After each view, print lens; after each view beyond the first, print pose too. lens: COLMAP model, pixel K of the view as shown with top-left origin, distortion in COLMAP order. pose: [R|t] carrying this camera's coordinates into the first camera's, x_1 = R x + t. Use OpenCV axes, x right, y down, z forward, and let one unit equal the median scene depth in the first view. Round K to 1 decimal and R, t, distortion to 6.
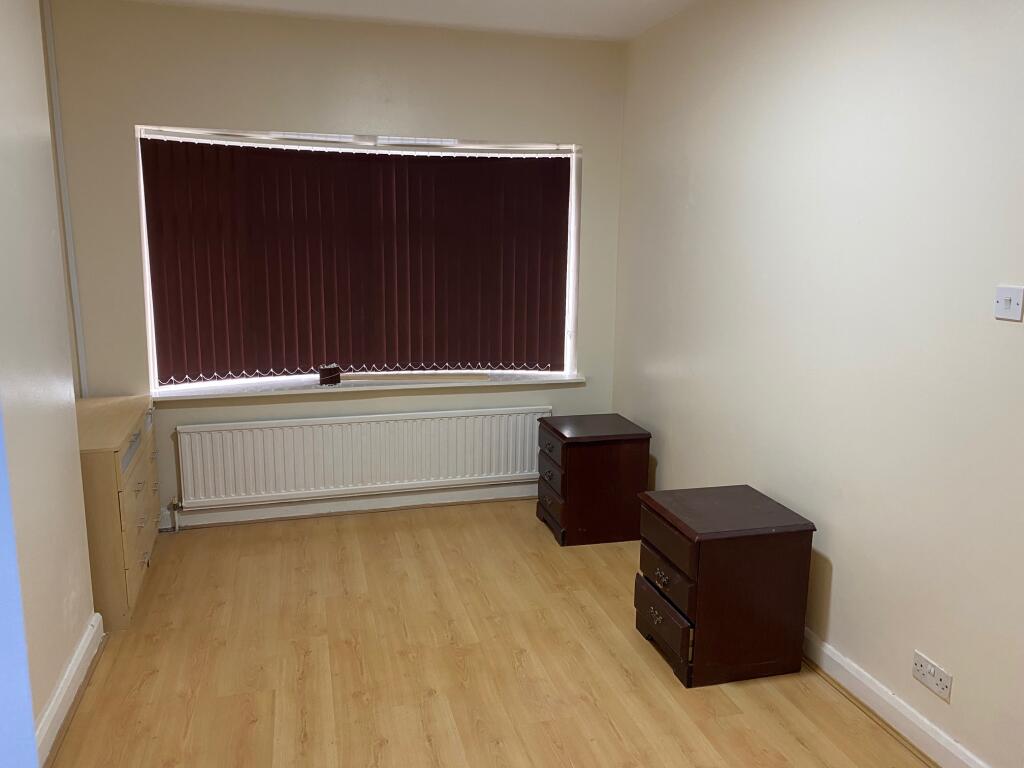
lens RADIAL K [[801.1, 0, 501.0], [0, 801.1, 385.2], [0, 0, 1]] dist [0.037742, -0.008560]
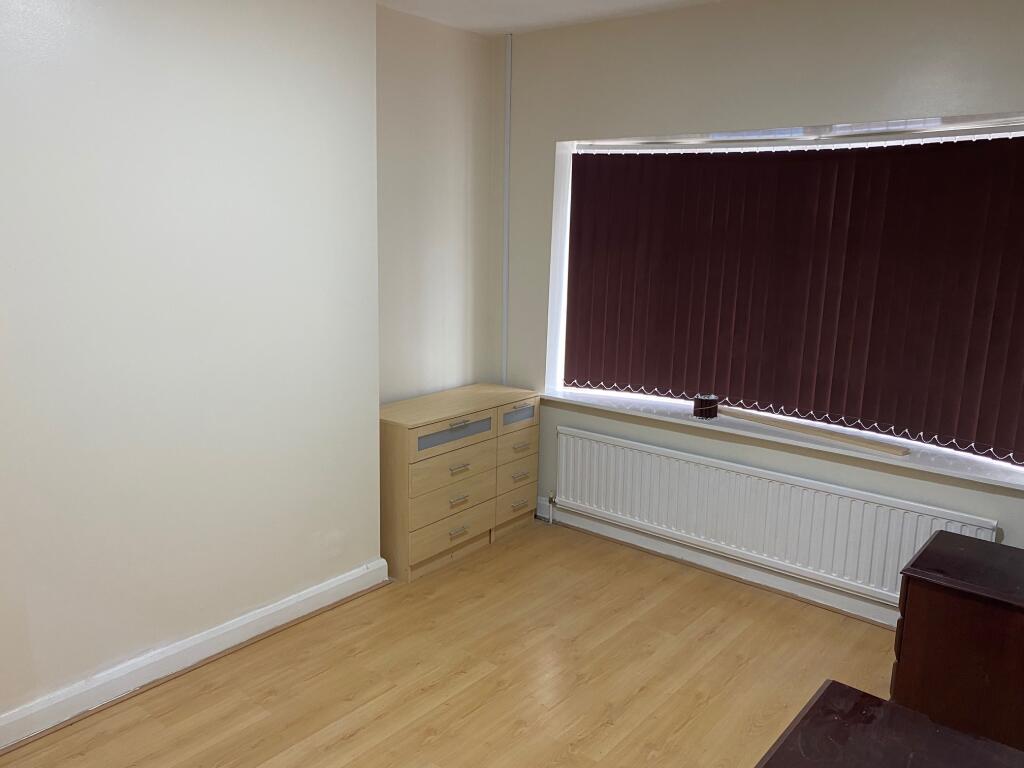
lens RADIAL K [[801.1, 0, 503.0], [0, 801.1, 380.2], [0, 0, 1]] dist [0.037742, -0.008560]
pose [[0.565143, 0.162172, -0.808897, 0.375810], [-0.172550, 0.982039, 0.076330, -0.071902], [0.806747, 0.096438, 0.582975, 0.313160]]
